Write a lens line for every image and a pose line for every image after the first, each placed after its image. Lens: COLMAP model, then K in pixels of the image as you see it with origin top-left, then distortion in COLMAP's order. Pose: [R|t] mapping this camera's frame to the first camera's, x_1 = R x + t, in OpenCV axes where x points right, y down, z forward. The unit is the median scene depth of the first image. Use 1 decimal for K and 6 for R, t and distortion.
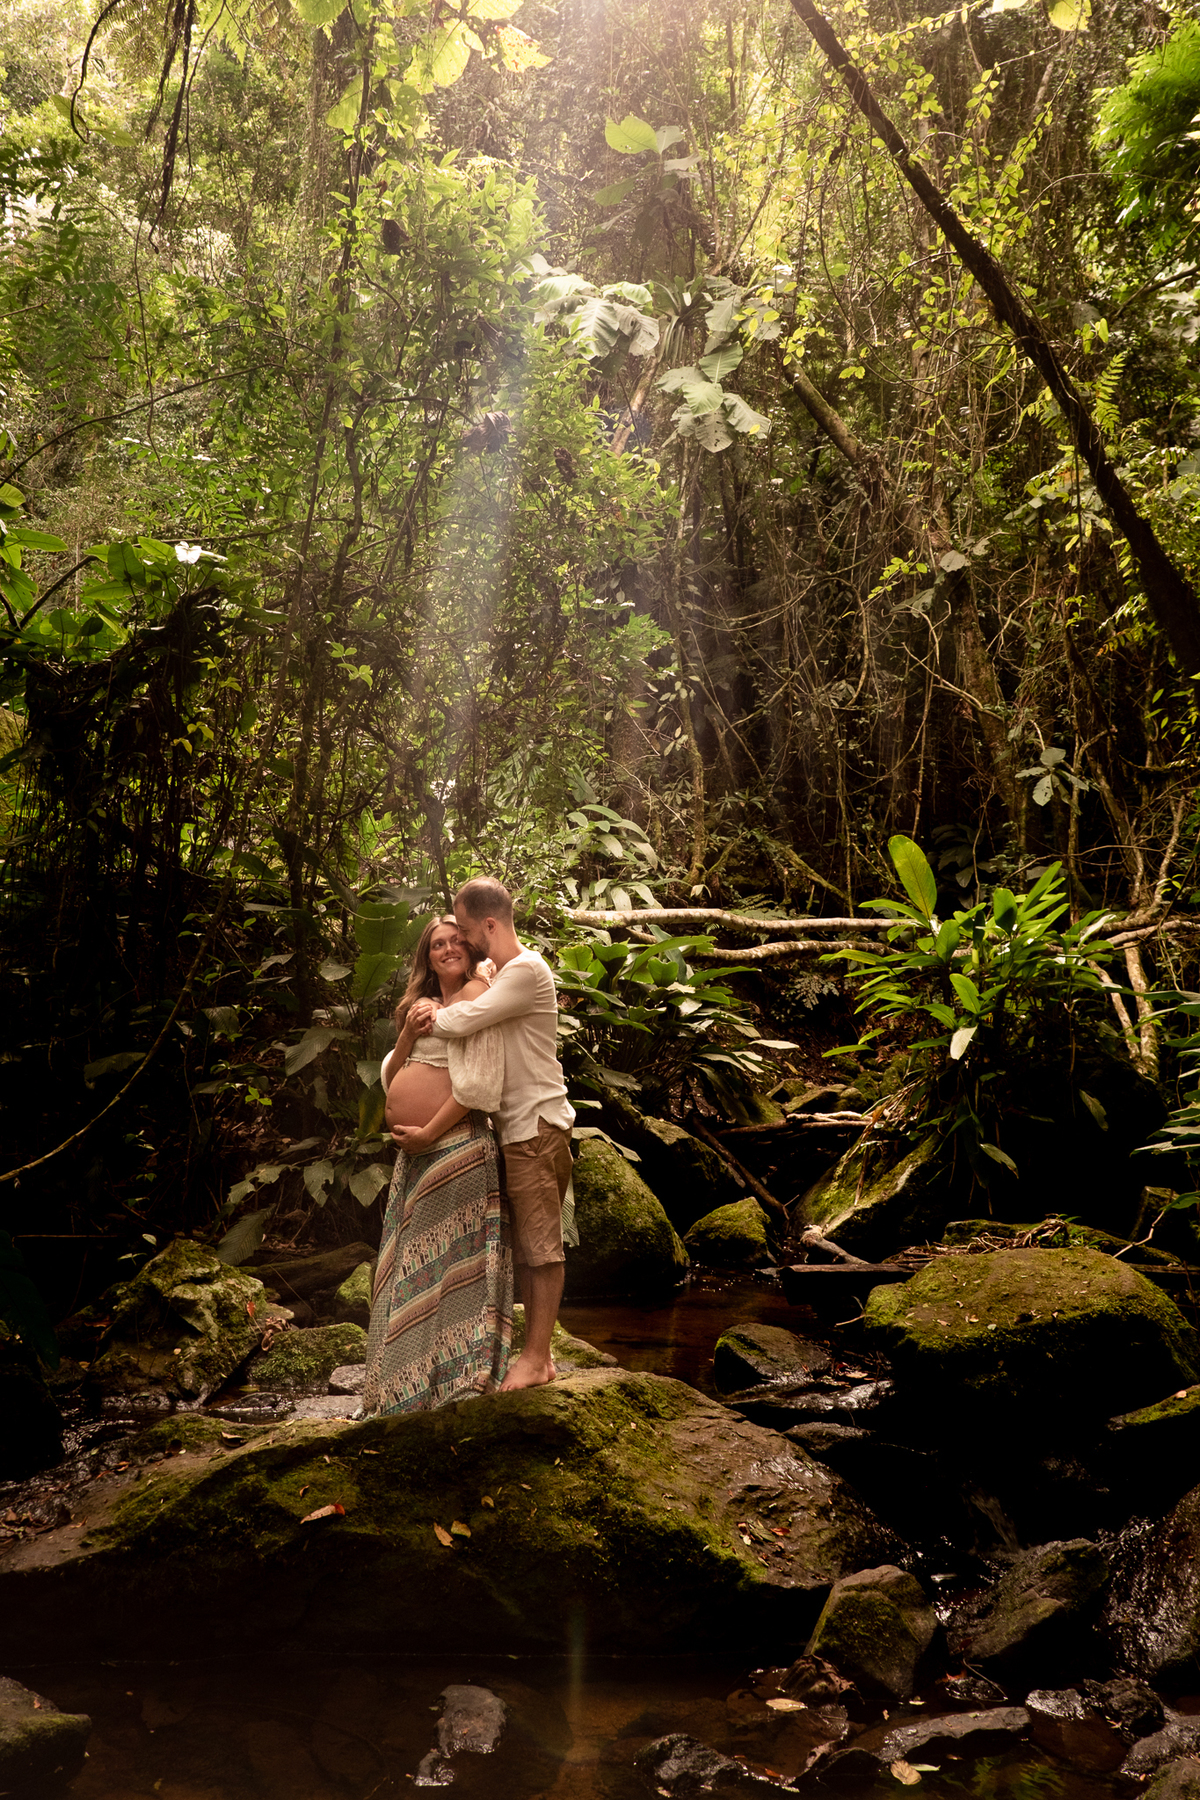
lens RADIAL K [[1434.7, 0, 571.7], [0, 1434.7, 868.0], [0, 0, 1]] dist [-0.002787, 0.004310]
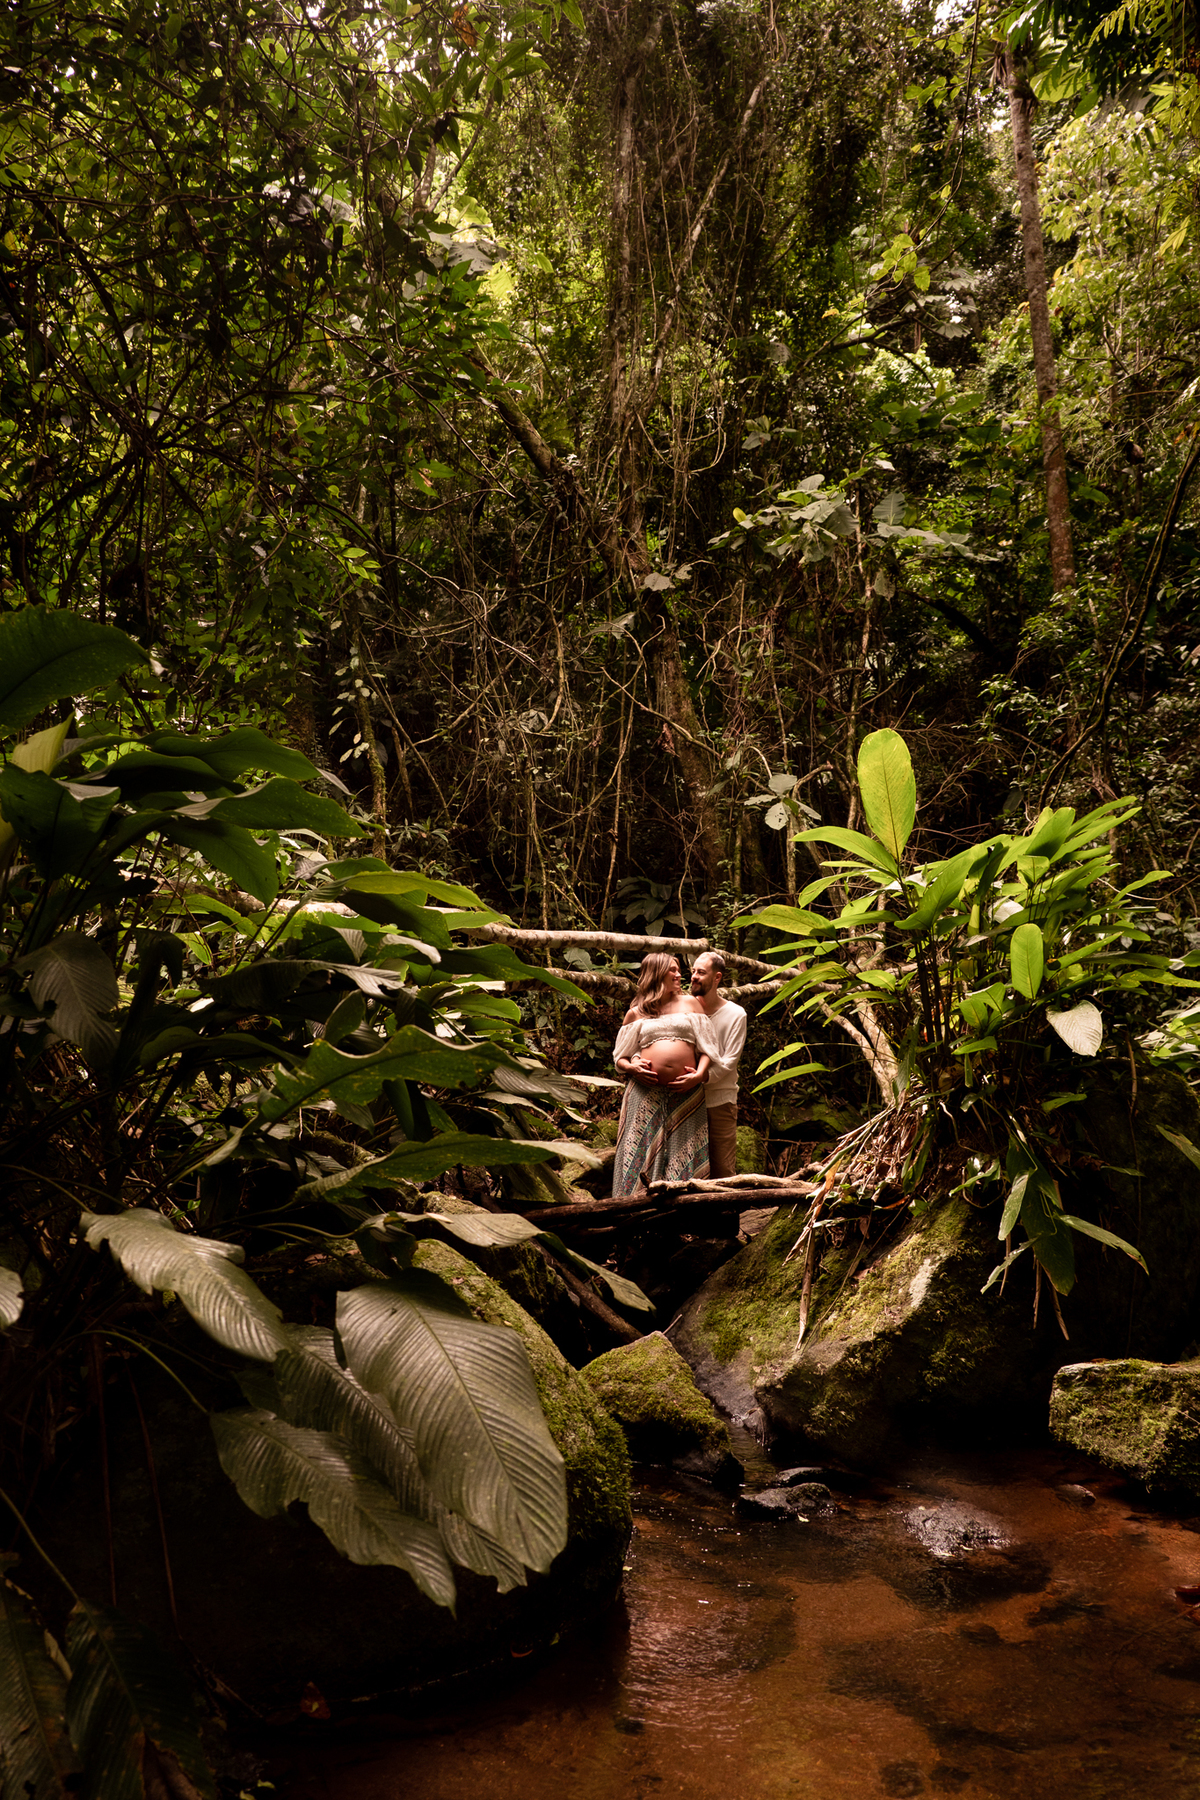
lens RADIAL K [[1482.7, 0, 665.5], [0, 1482.7, 898.3], [0, 0, 1]] dist [-0.009186, -0.001719]
pose [[0.953430, 0.026426, 0.300456, -0.045763], [-0.018235, 0.999382, -0.030037, 0.081873], [-0.301064, 0.023159, 0.953323, 0.460776]]
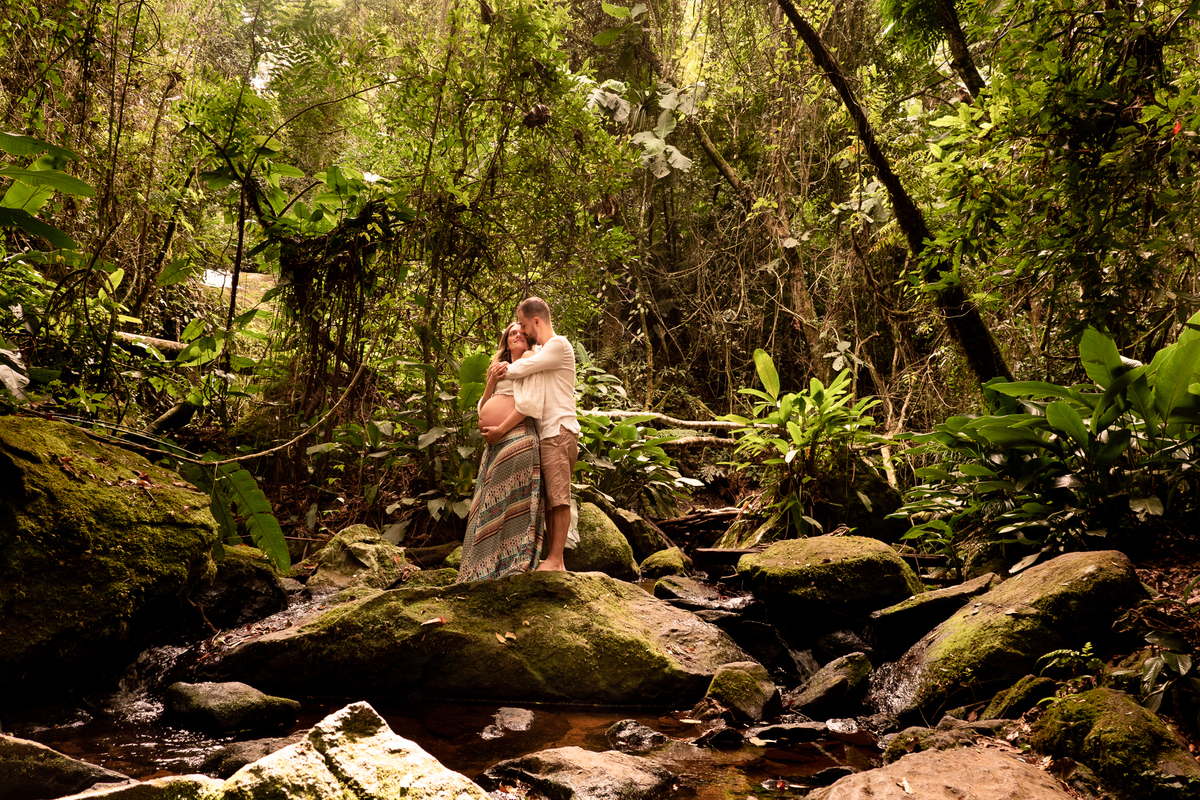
lens RADIAL K [[787.5, 0, 583.8], [0, 787.5, 405.6], [0, 0, 1]] dist [-0.005312, 0.002131]
pose [[0.999853, 0.016355, 0.005238, 0.001529], [-0.016262, 0.999716, -0.017408, 0.071403], [-0.005521, 0.017320, 0.999835, 0.004788]]
